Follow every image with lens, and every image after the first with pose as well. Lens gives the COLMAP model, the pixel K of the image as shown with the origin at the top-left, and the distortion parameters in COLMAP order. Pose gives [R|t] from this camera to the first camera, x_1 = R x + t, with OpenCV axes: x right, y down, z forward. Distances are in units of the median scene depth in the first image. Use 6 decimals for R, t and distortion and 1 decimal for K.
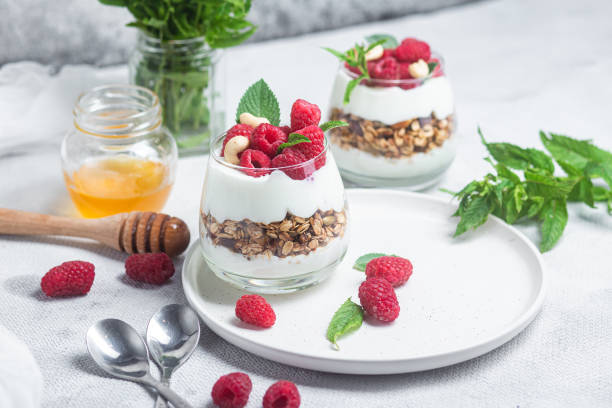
lens RADIAL K [[2176.5, 0, 287.1], [0, 2176.5, 209.9], [0, 0, 1]] dist [0.931480, 0.000000]
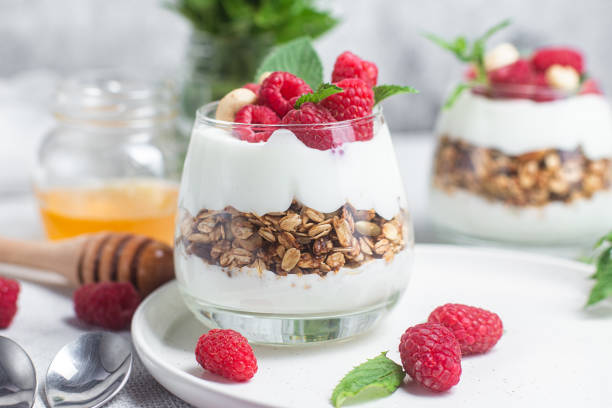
lens RADIAL K [[1873.9, 0, 307.6], [0, 1873.9, 204.3], [0, 0, 1]] dist [-0.096592, 0.000000]
pose [[0.980122, 0.071871, -0.184921, 0.101264], [-0.110390, 0.972028, -0.207306, 0.111153], [0.164849, 0.223599, 0.960640, 0.487610]]
